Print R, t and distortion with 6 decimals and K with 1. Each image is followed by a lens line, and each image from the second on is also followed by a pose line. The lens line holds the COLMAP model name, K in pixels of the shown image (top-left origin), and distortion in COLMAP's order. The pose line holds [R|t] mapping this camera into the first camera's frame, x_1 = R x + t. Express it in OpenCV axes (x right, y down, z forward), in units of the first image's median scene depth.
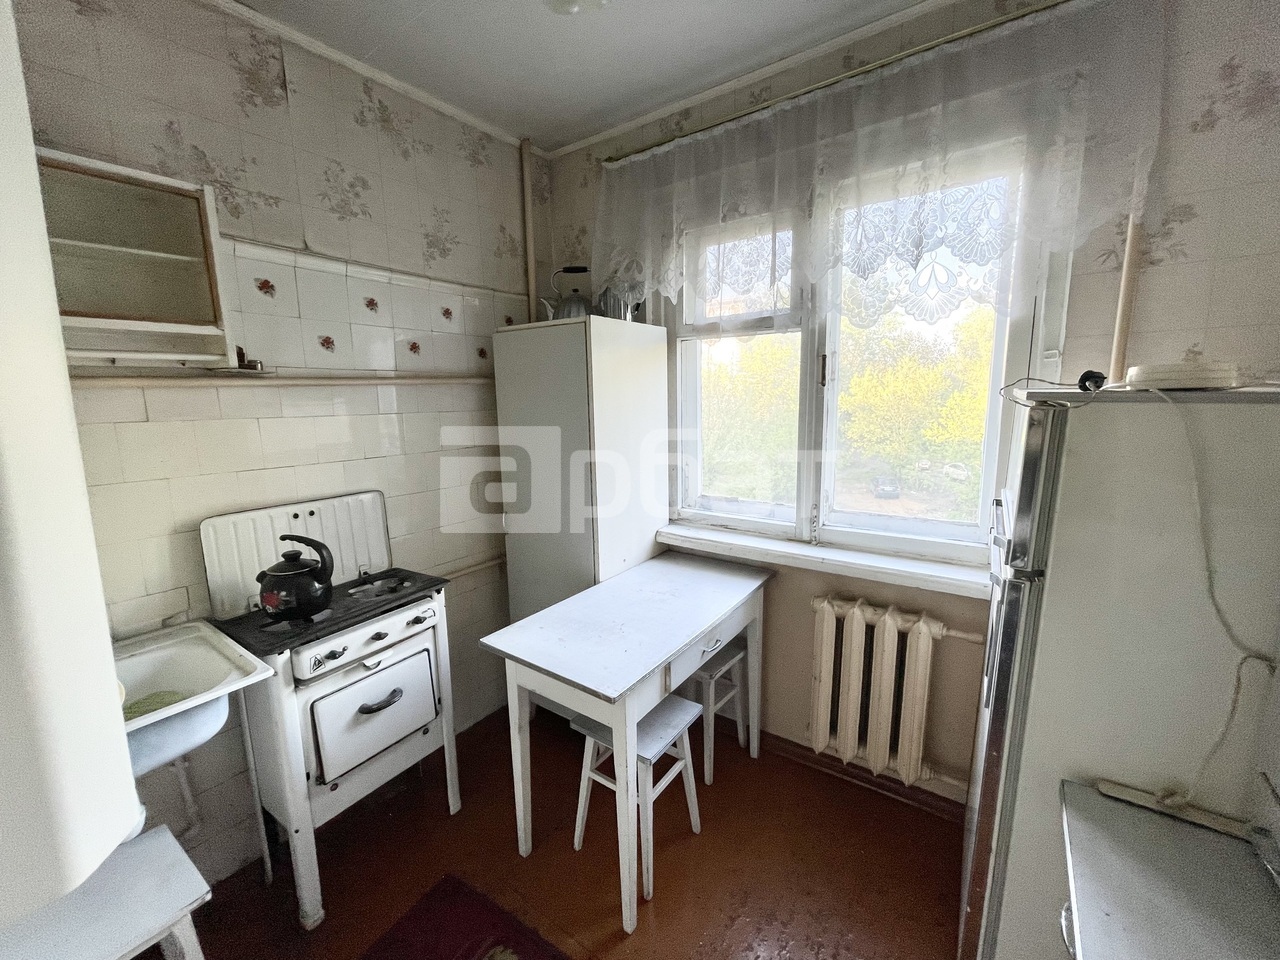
lens RADIAL K [[517.0, 0, 639.7], [0, 517.0, 481.0], [0, 0, 1]] dist [-0.008233, 0.003393]
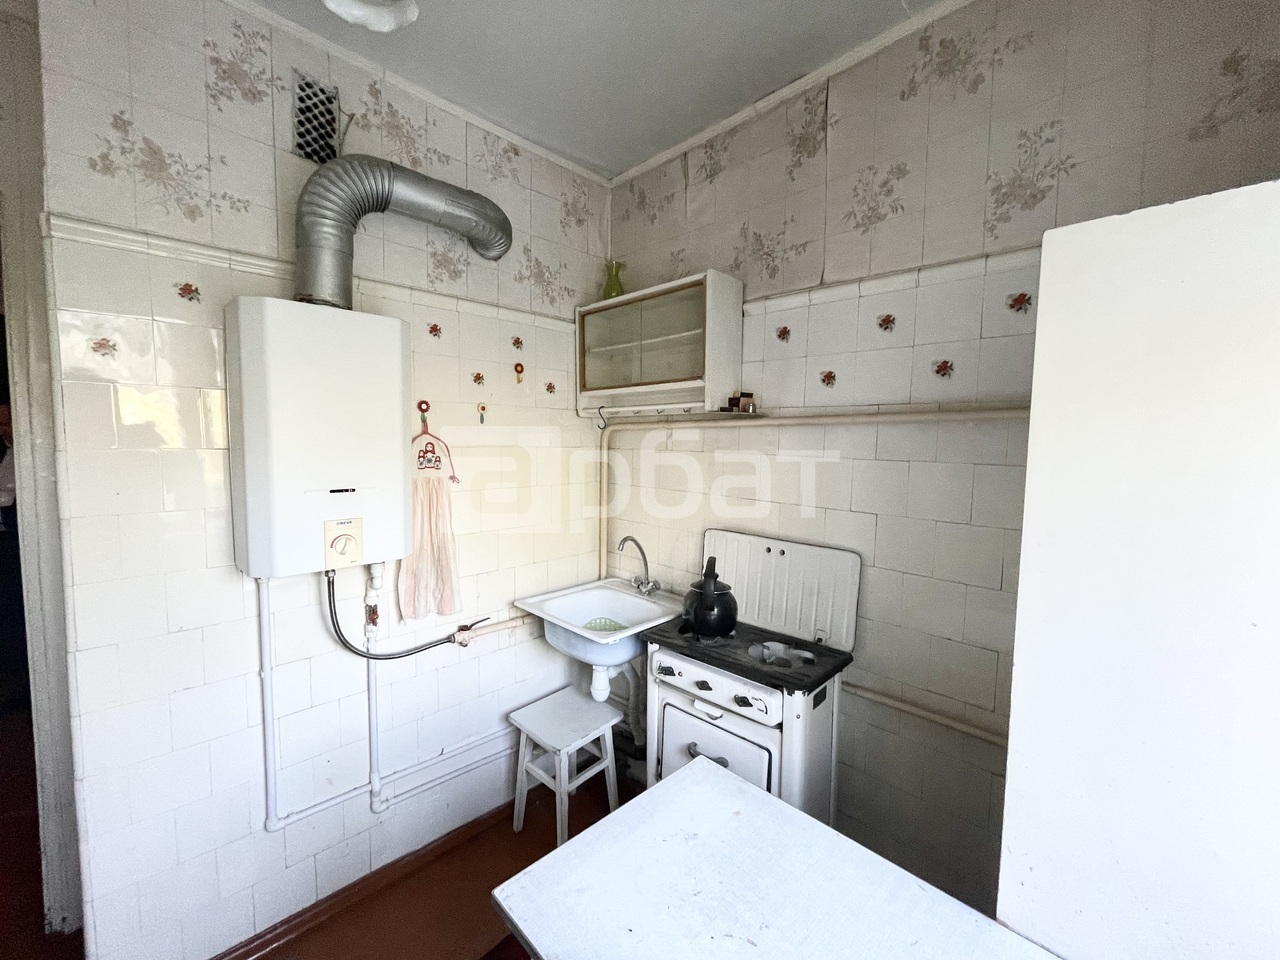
lens RADIAL K [[517.0, 0, 640.1], [0, 517.0, 478.9], [0, 0, 1]] dist [-0.008233, 0.003393]
pose [[-0.175363, 0.088189, -0.980546, 0.246360], [-0.173071, 0.977708, 0.118886, -0.097078], [0.969172, 0.190552, -0.156190, 0.573368]]
